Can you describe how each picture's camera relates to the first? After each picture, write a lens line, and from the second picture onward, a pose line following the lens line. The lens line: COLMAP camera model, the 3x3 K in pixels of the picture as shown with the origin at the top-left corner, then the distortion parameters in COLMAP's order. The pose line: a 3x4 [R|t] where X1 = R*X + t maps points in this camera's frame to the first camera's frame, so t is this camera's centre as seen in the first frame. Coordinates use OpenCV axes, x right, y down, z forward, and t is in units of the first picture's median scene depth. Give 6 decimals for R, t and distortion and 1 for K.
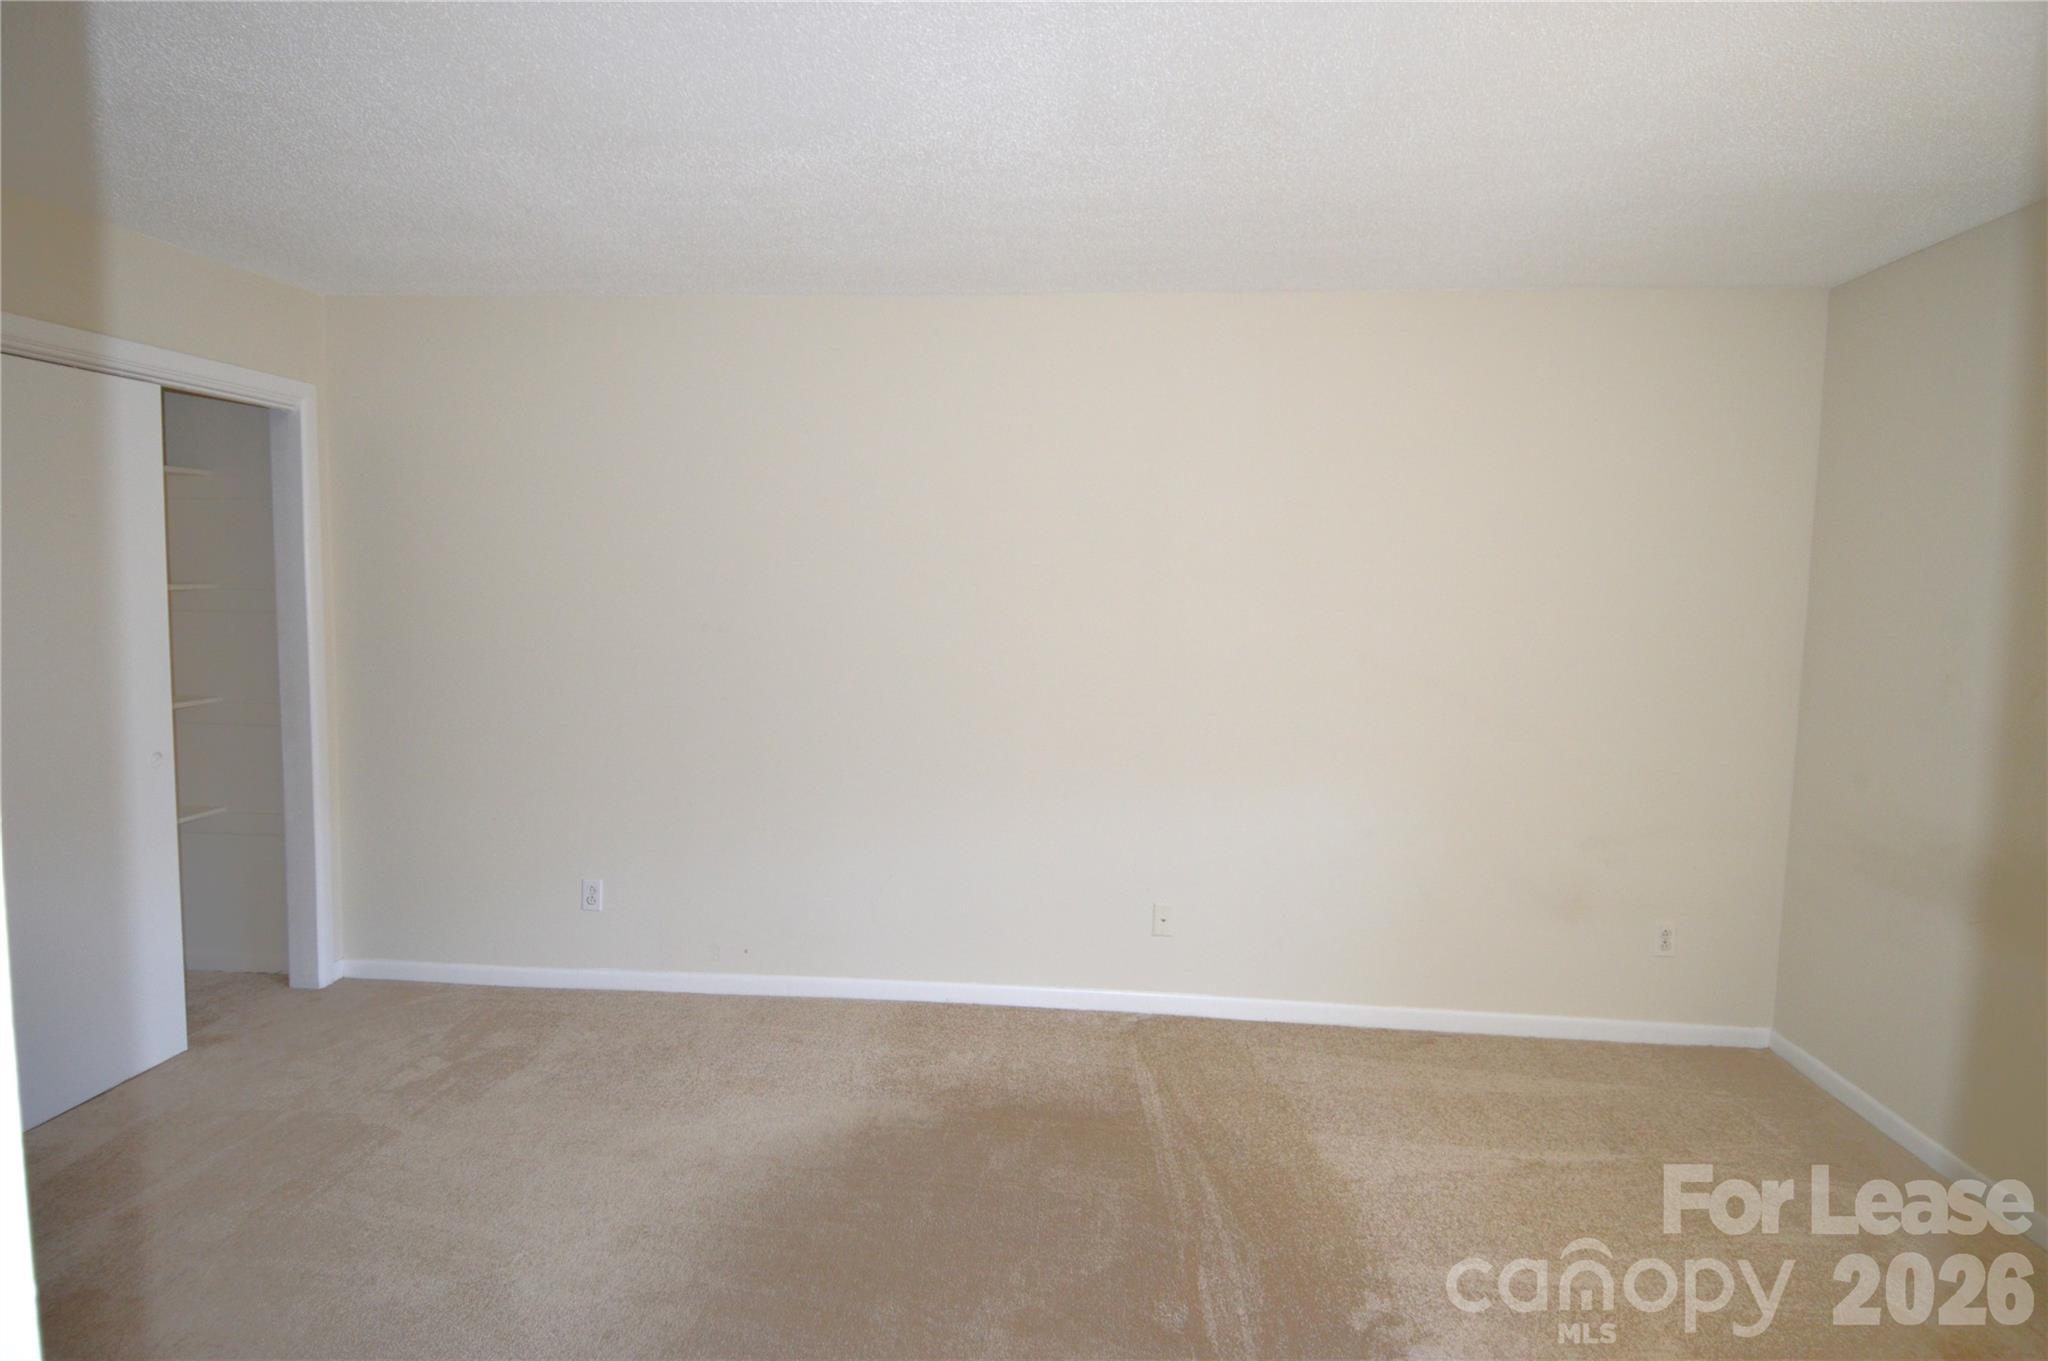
lens RADIAL K [[1067.1, 0, 1021.4], [0, 1067.1, 665.6], [0, 0, 1]] dist [0.046238, -0.055911]
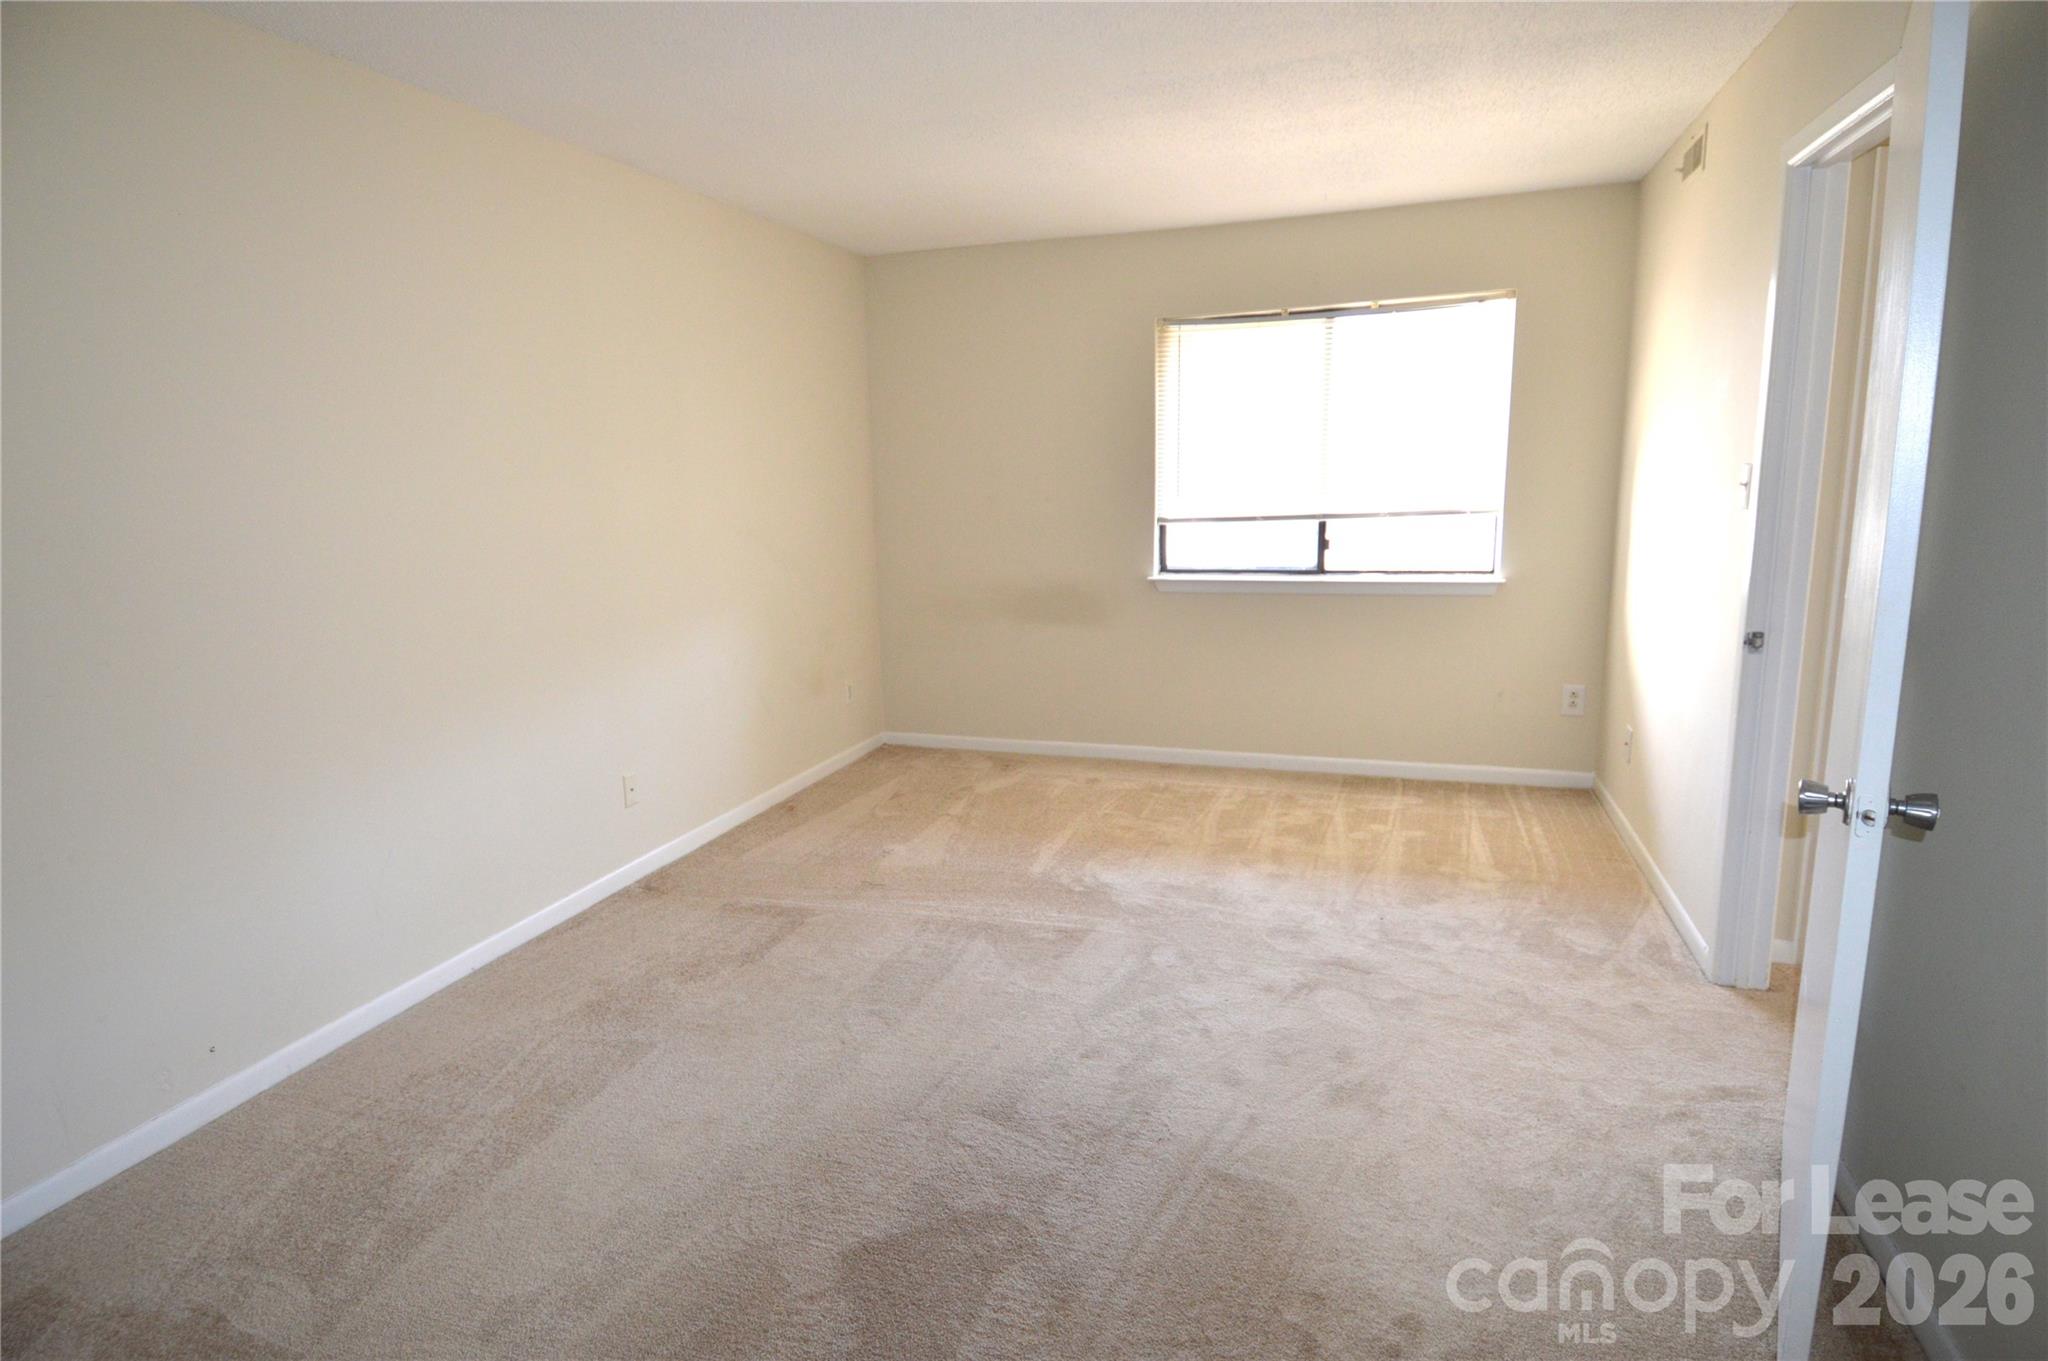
lens RADIAL K [[1067.1, 0, 1021.4], [0, 1067.1, 665.6], [0, 0, 1]] dist [0.046238, -0.055911]
pose [[0.225754, -0.194476, 0.954575, -0.767824], [0.092505, 0.979723, 0.177722, -0.025395], [-0.969782, 0.048181, 0.239166, 0.408651]]
